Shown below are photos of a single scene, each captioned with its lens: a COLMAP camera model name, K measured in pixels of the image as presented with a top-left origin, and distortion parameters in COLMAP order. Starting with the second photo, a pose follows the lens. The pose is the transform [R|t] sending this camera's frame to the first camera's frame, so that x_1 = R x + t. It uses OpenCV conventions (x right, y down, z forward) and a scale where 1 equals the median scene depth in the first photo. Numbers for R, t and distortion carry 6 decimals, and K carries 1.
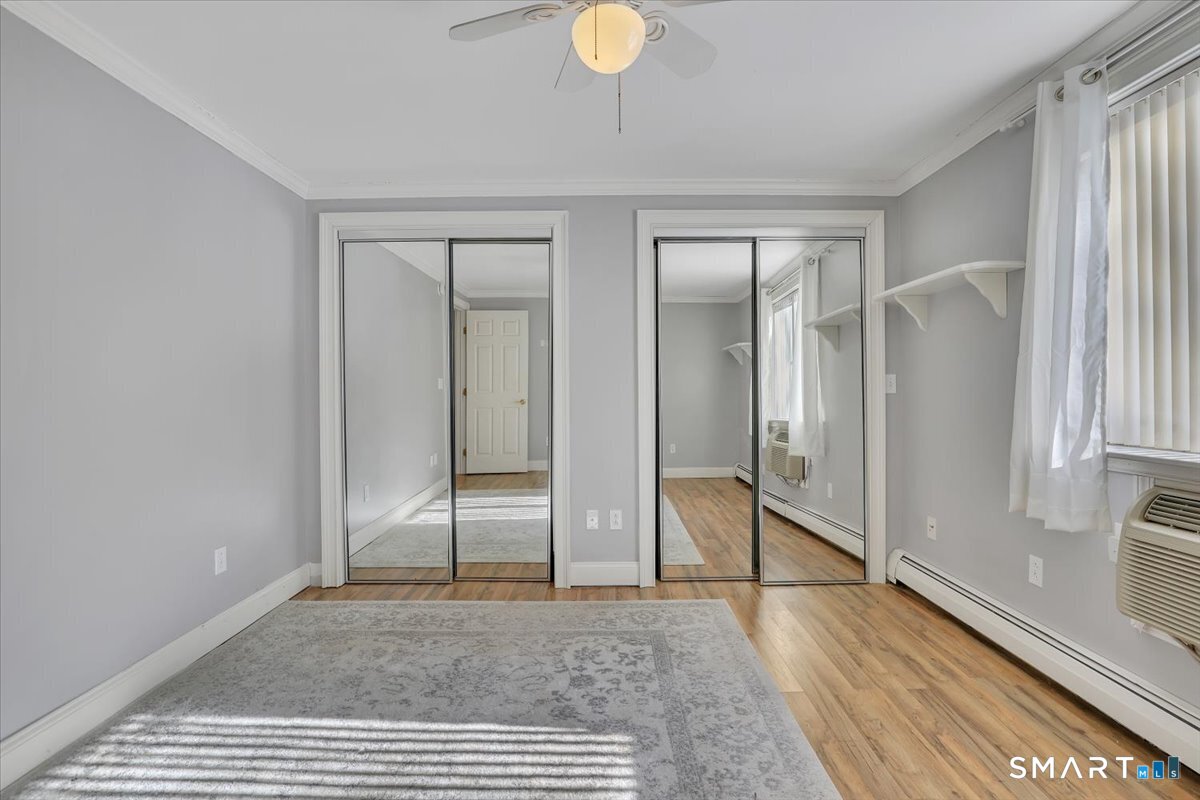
lens RADIAL K [[550.2, 0, 607.2], [0, 550.2, 393.0], [0, 0, 1]] dist [-0.037215, 0.007428]
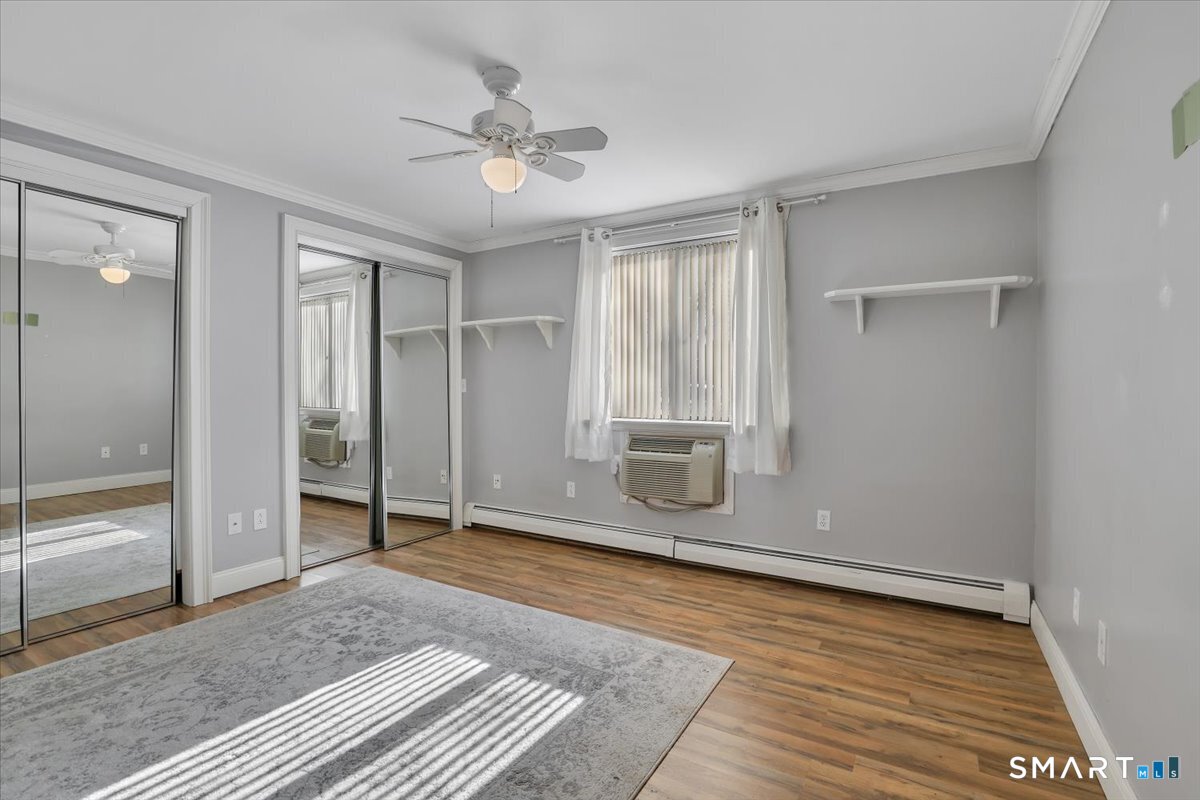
lens RADIAL K [[550.2, 0, 607.2], [0, 550.2, 393.0], [0, 0, 1]] dist [-0.037215, 0.007428]
pose [[0.509423, 0.001236, 0.860515, -0.586704], [-0.002306, 0.999997, -0.000071, 0.001537], [-0.860513, -0.001949, 0.509425, -0.045333]]
